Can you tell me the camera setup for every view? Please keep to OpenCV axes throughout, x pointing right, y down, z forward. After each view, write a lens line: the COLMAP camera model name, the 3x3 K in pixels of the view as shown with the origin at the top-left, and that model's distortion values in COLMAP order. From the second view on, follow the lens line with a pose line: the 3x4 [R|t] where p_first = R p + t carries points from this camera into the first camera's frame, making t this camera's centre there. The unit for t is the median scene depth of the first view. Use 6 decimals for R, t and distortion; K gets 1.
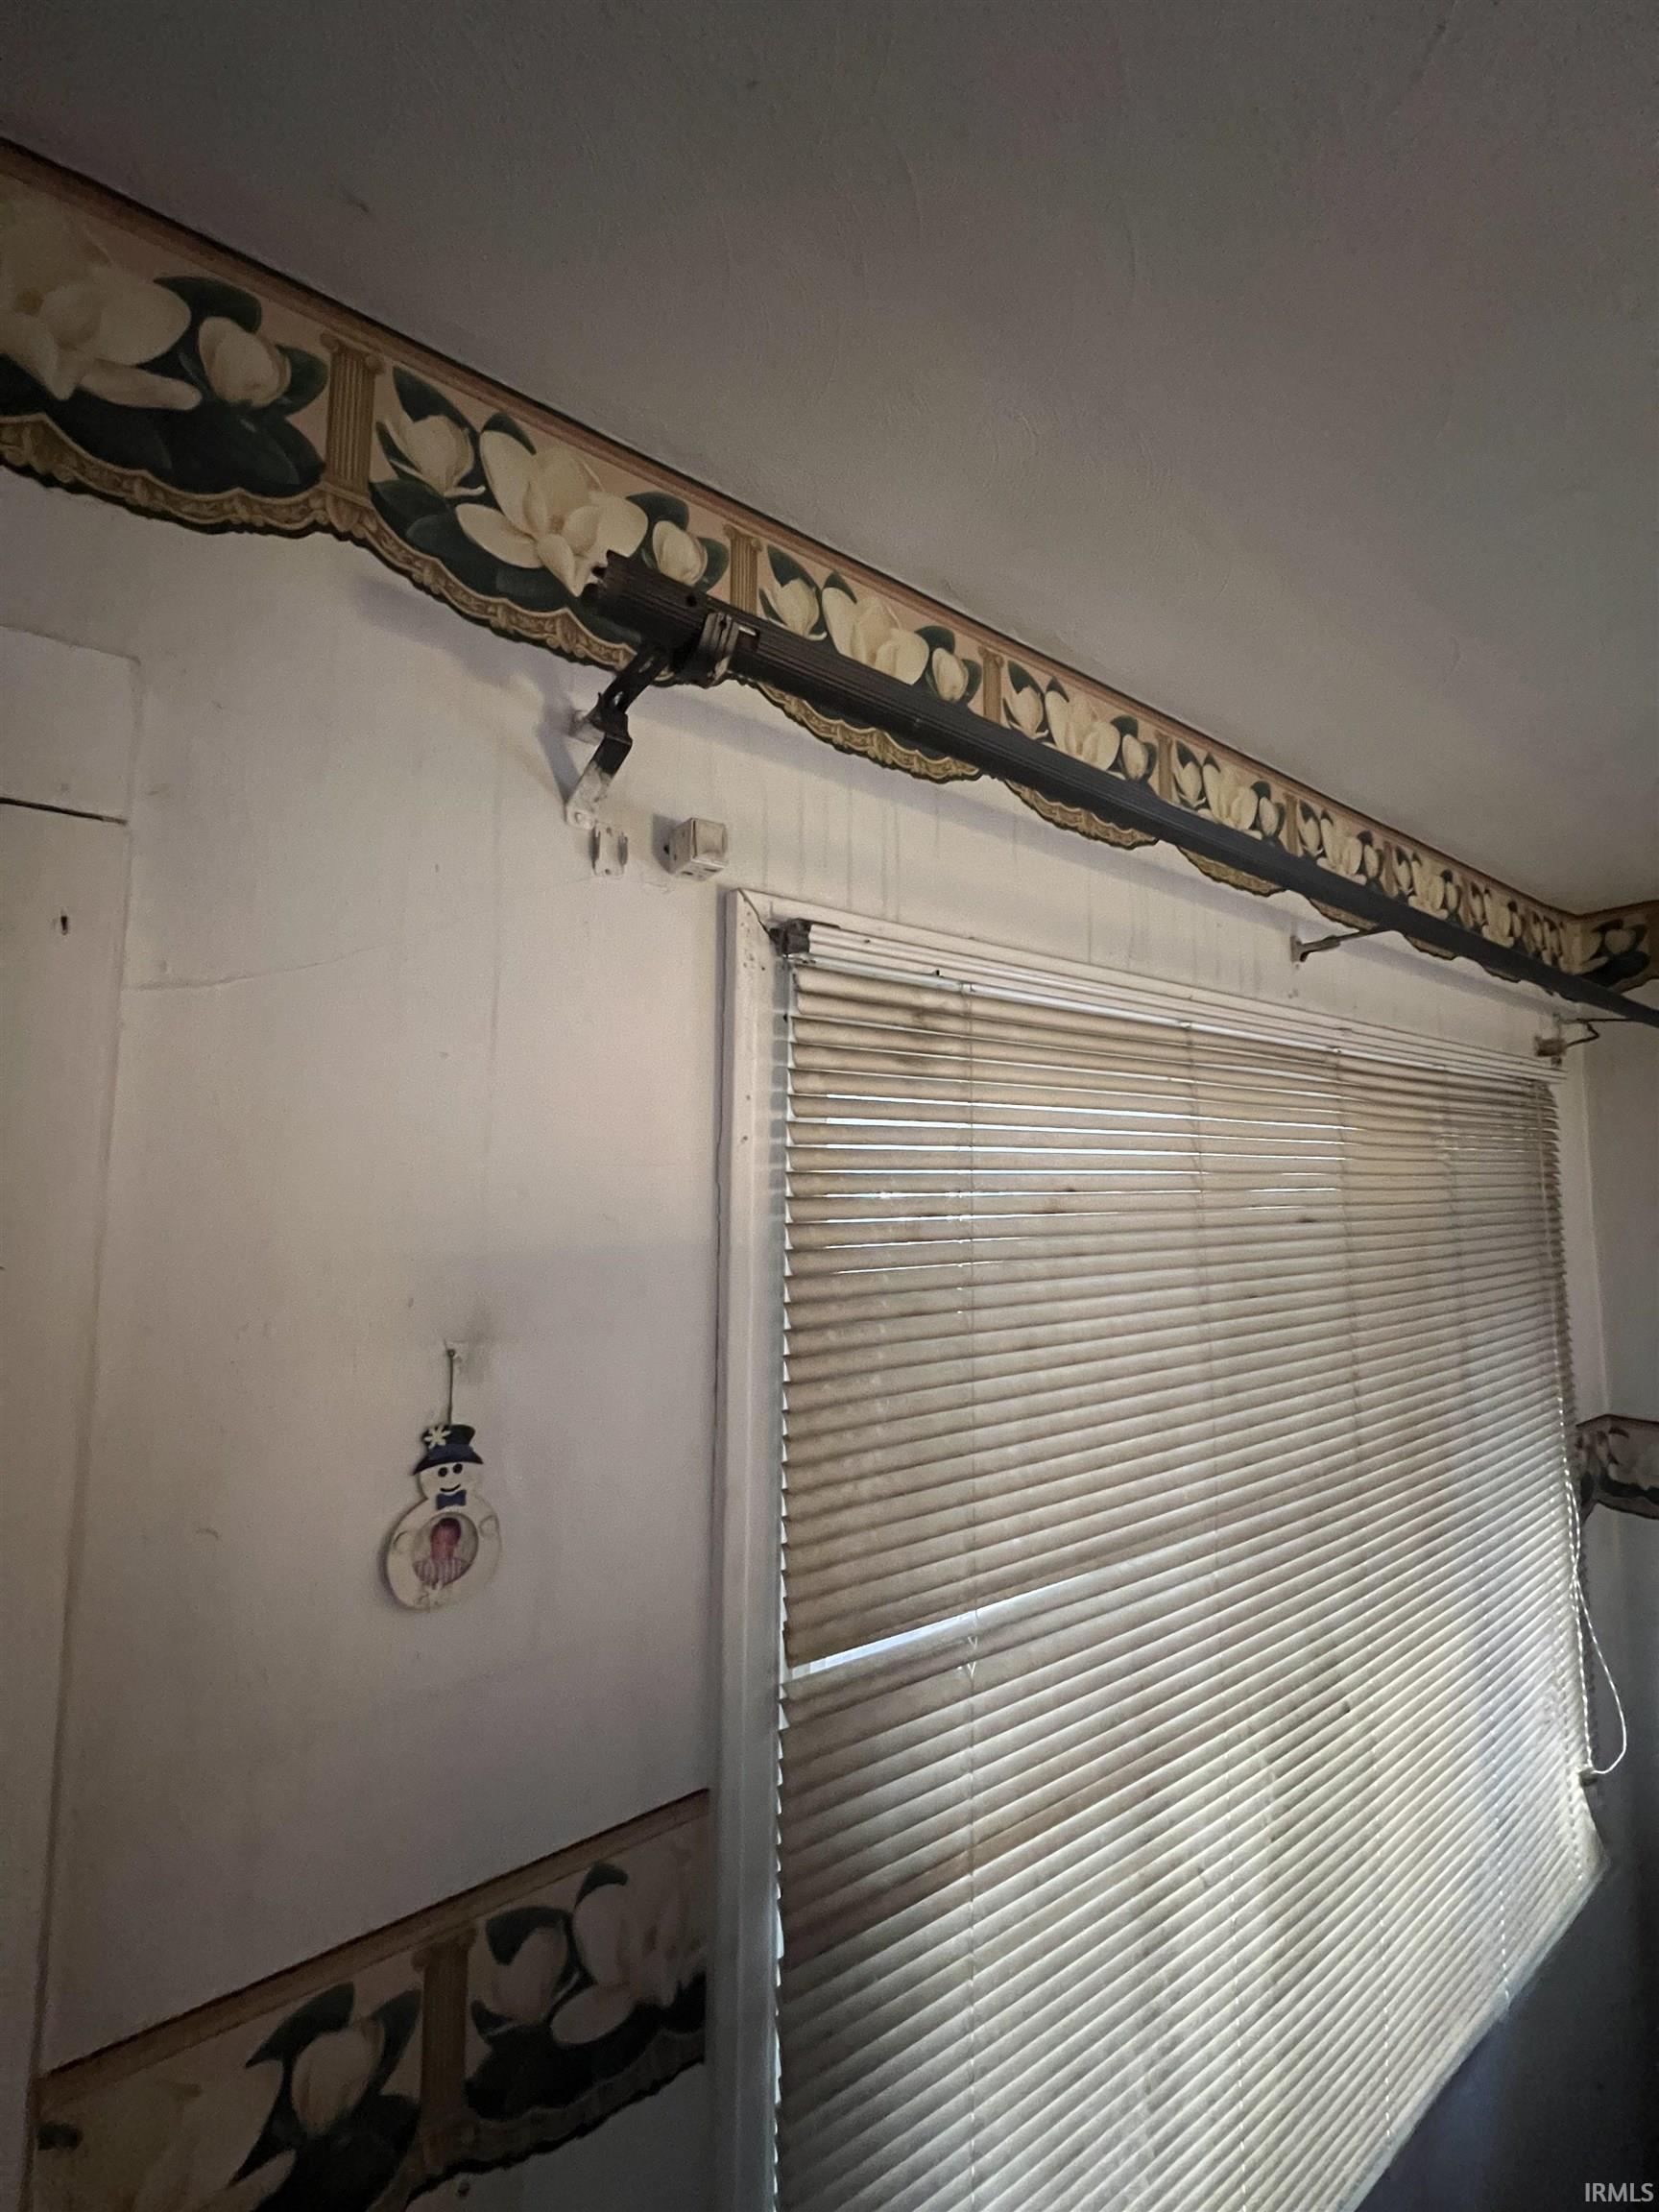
lens RADIAL K [[897.0, 0, 840.7], [0, 897.0, 1127.1], [0, 0, 1]] dist [0.001146, -0.000212]
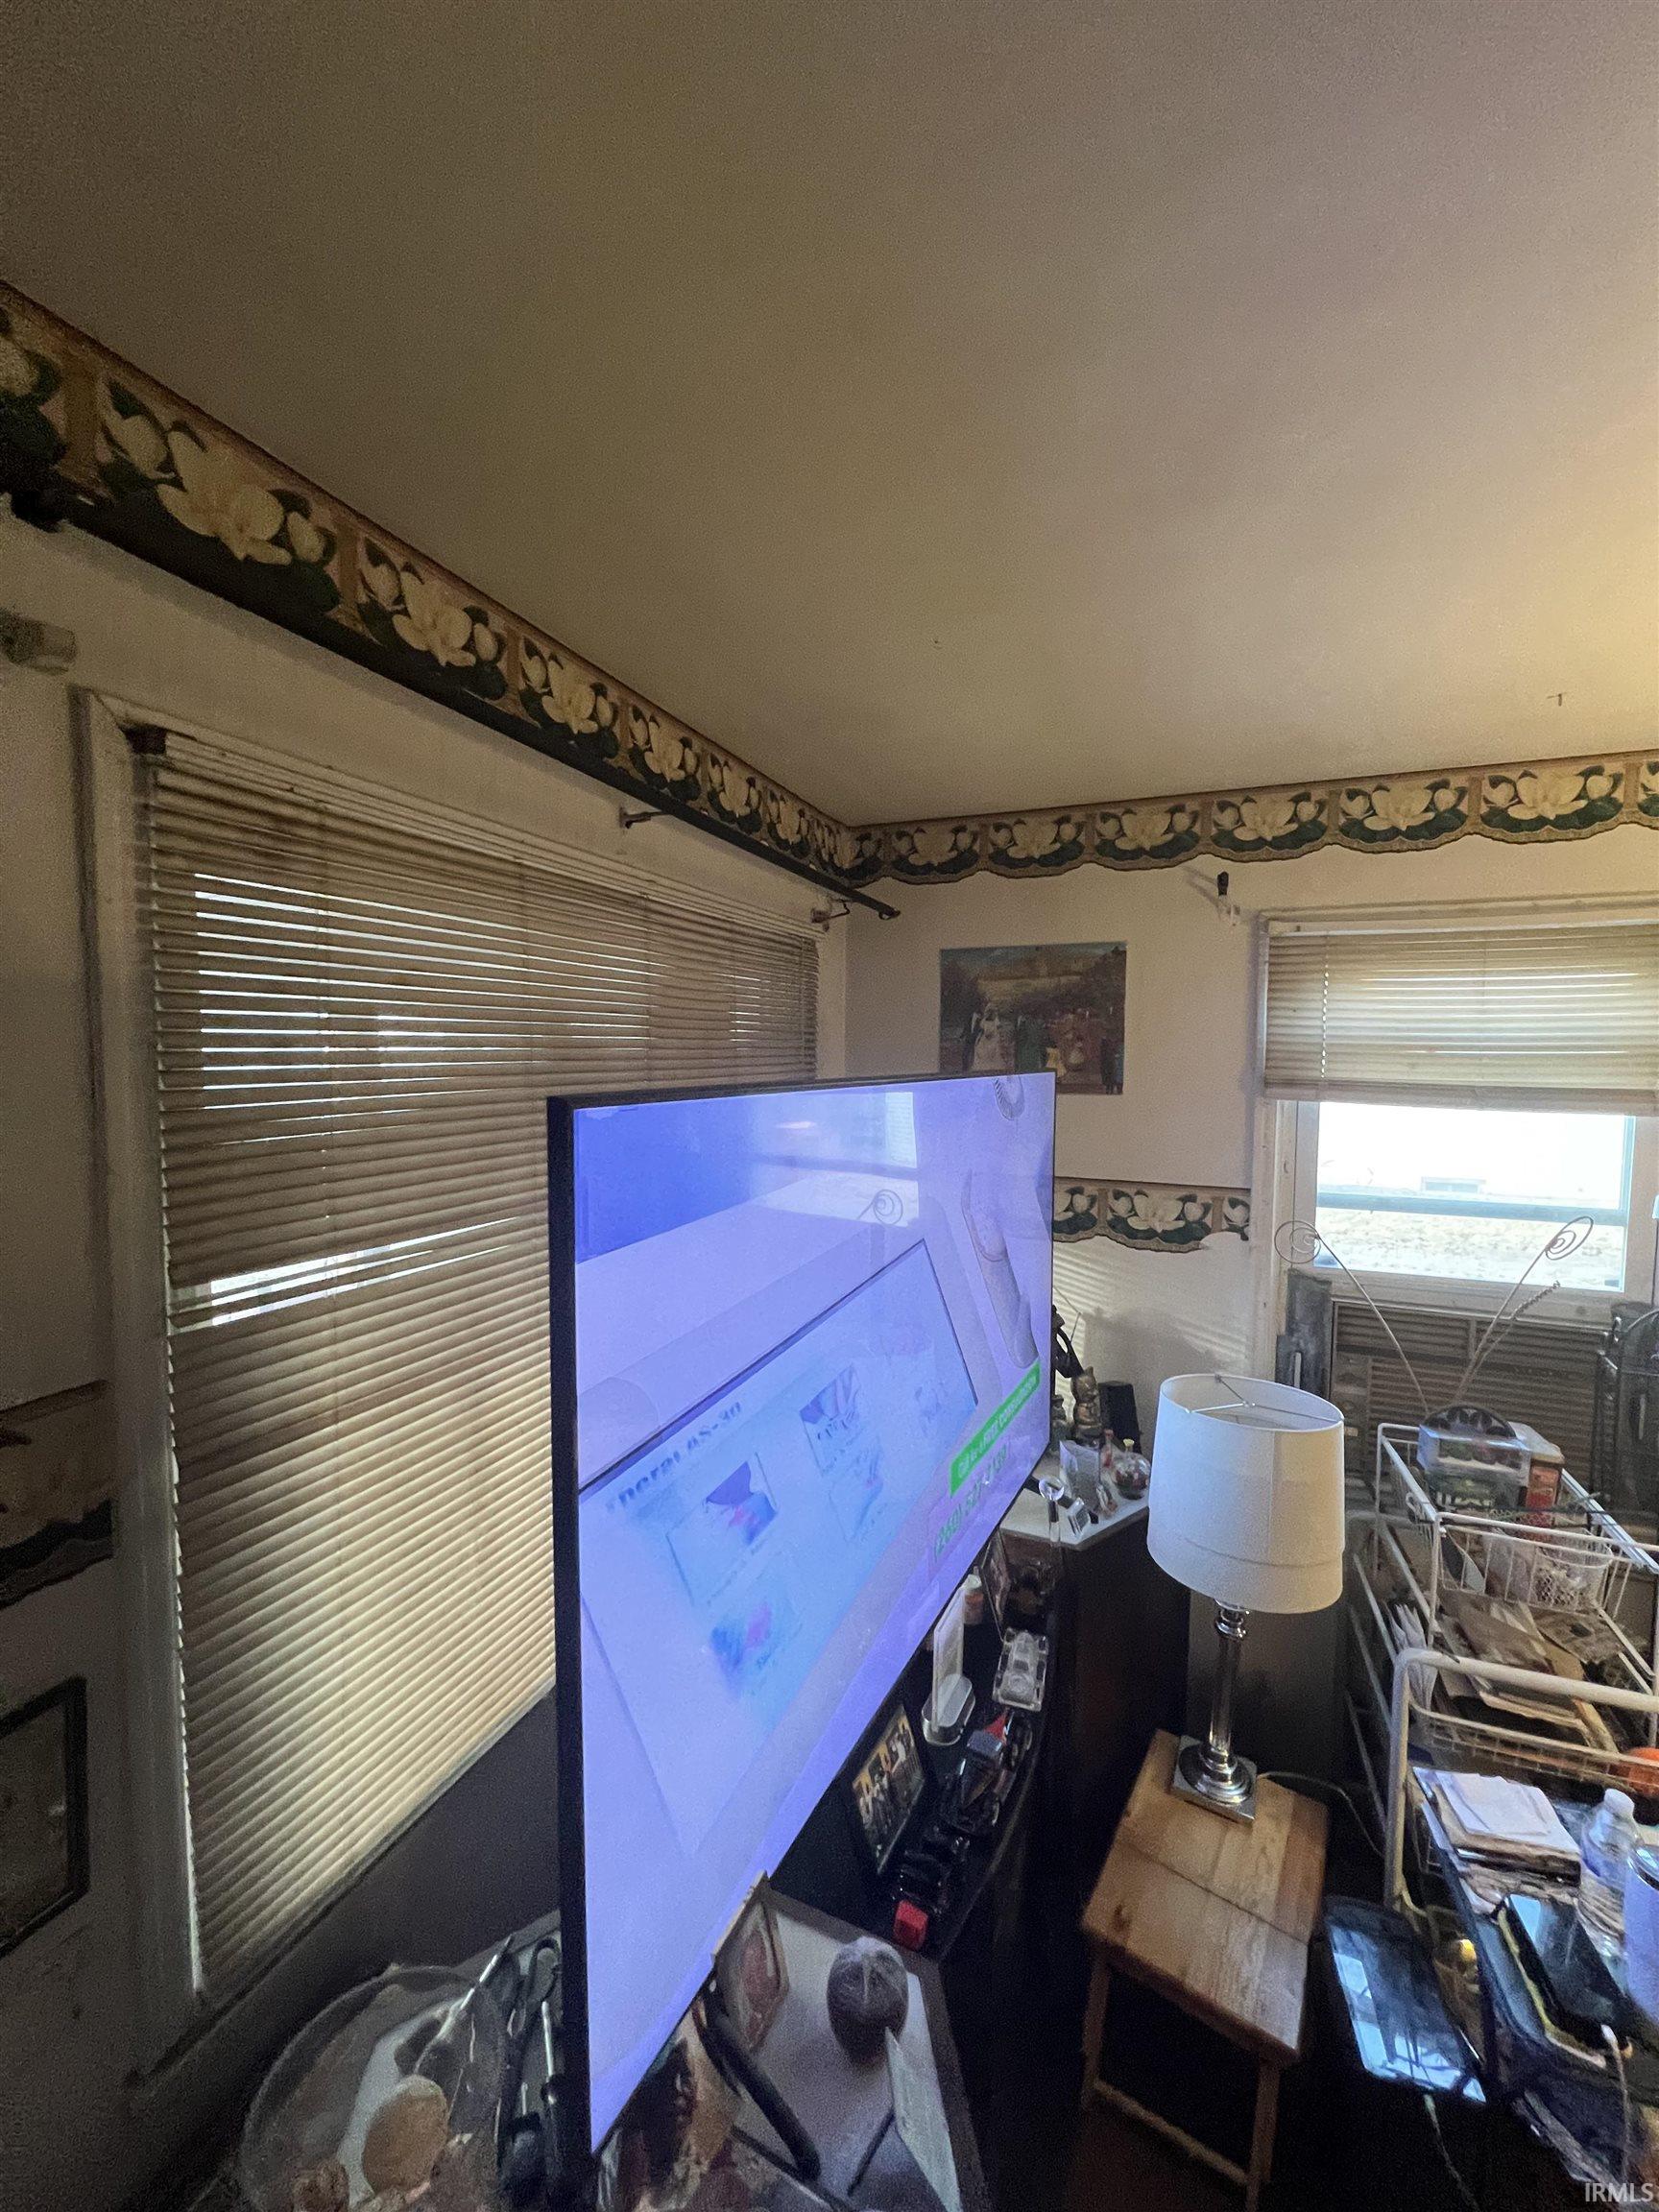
lens RADIAL K [[896.0, 0, 843.5], [0, 896.0, 1118.2], [0, 0, 1]] dist [-0.000376, 0.000295]
pose [[0.843217, -0.031671, 0.536640, 0.072740], [-0.044393, 0.990751, 0.128225, 0.103545], [-0.535738, -0.131944, 0.834012, -0.608254]]
